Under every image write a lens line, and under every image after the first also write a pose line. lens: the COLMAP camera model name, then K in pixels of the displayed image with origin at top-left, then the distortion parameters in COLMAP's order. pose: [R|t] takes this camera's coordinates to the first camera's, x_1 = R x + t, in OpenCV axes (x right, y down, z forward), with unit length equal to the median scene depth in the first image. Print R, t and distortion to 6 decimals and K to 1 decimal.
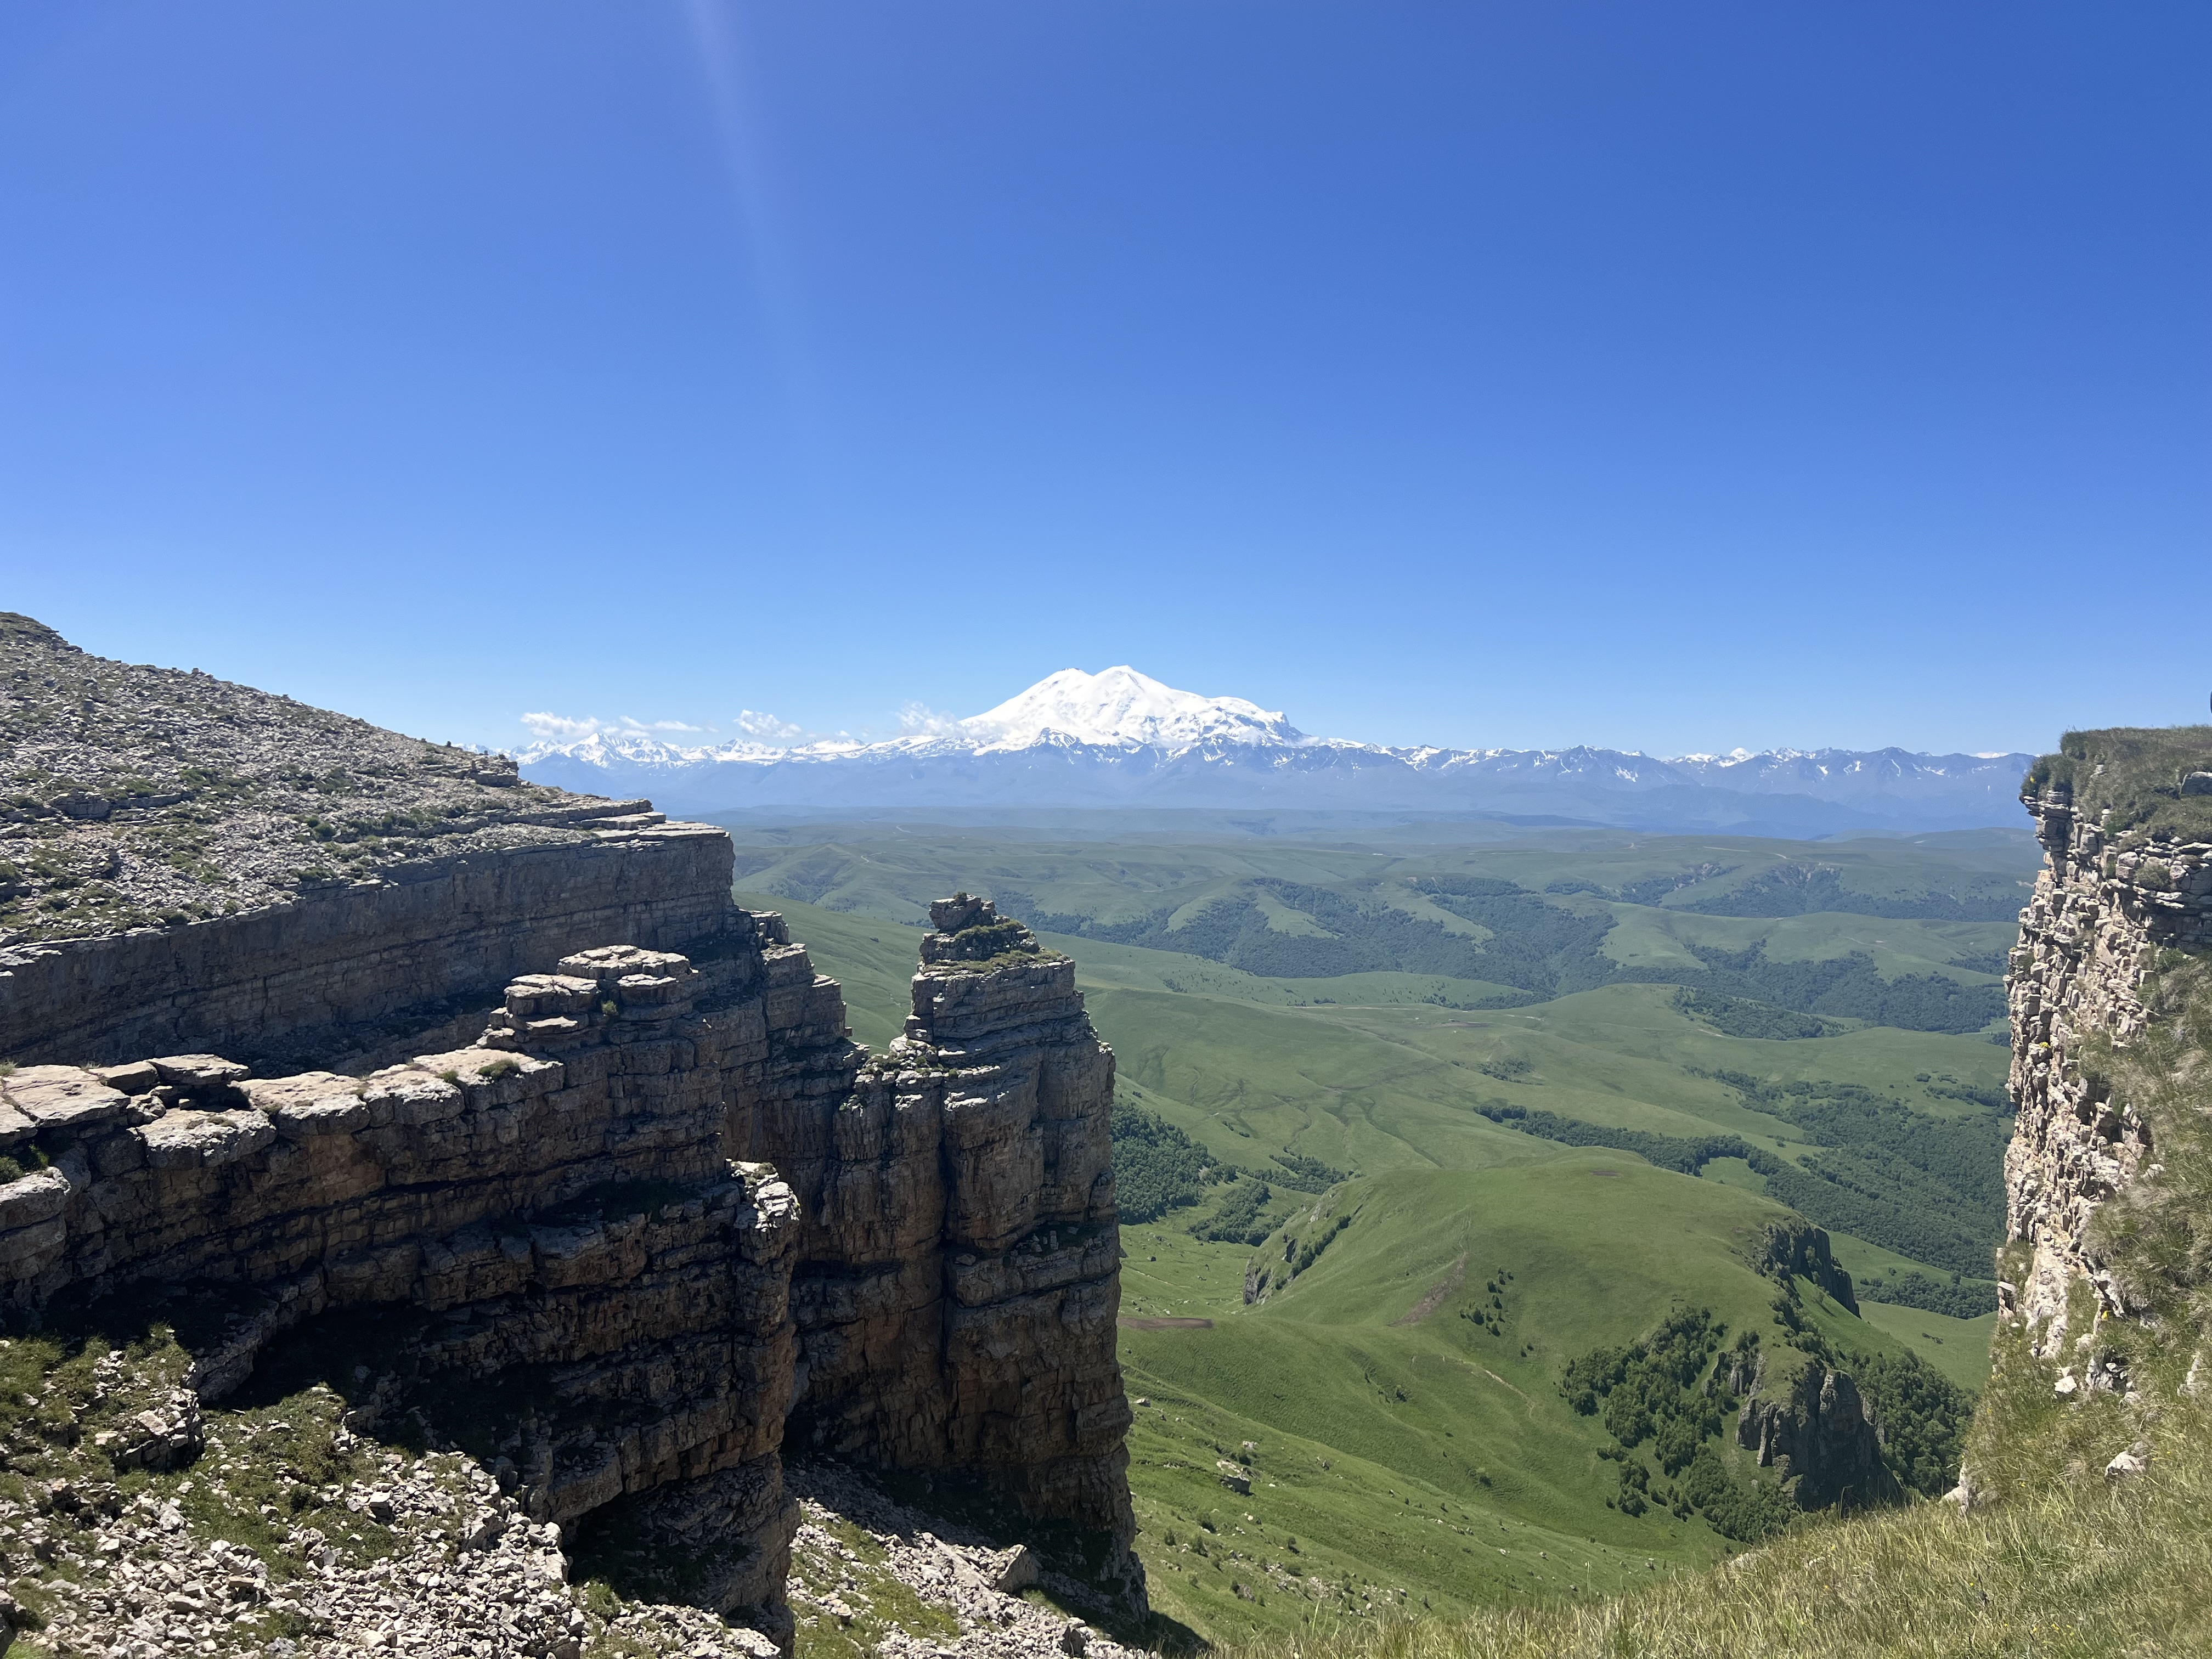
lens RADIAL K [[1647.9, 0, 1120.5], [0, 1647.9, 815.8], [0, 0, 1]] dist [0.055512, -0.055673]
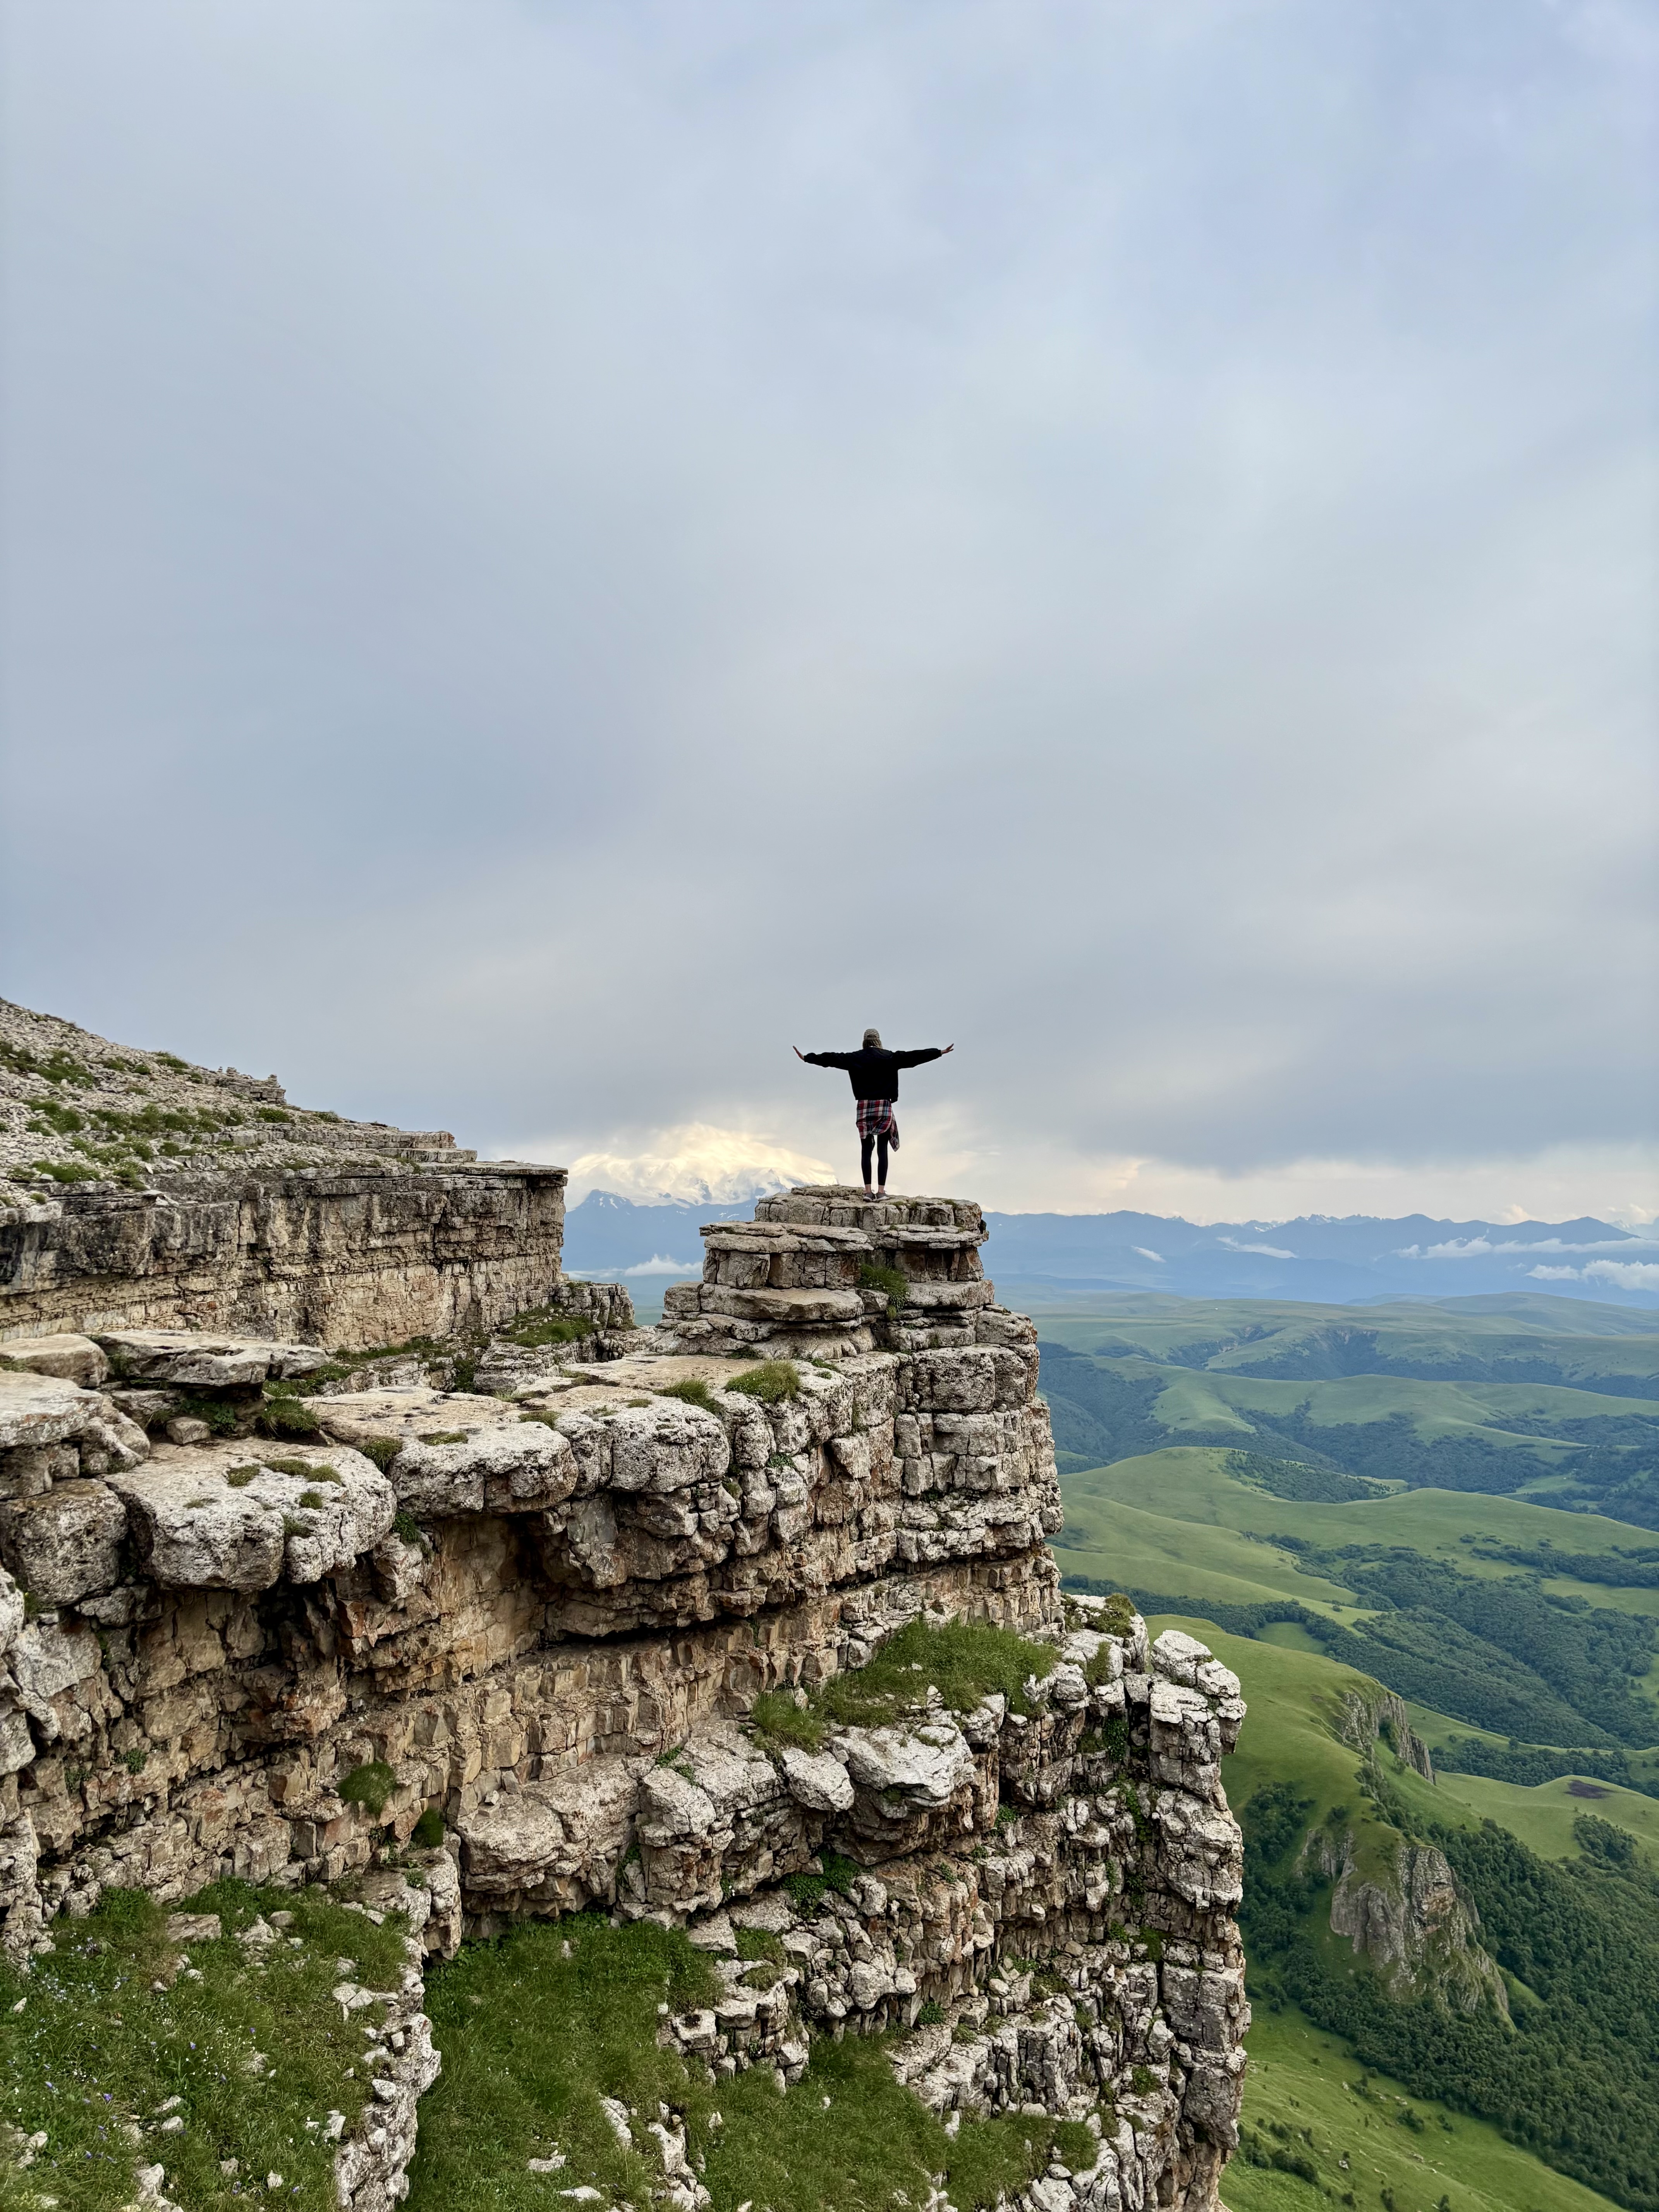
lens RADIAL K [[1647.9, 0, 830.6], [0, 1647.9, 1099.7], [0, 0, 1]] dist [0.055512, -0.055673]
pose [[0.995102, 0.009728, 0.098374, -0.190805], [0.001098, 0.993996, -0.109410, 0.058595], [-0.098848, 0.108982, 0.989117, 0.246124]]
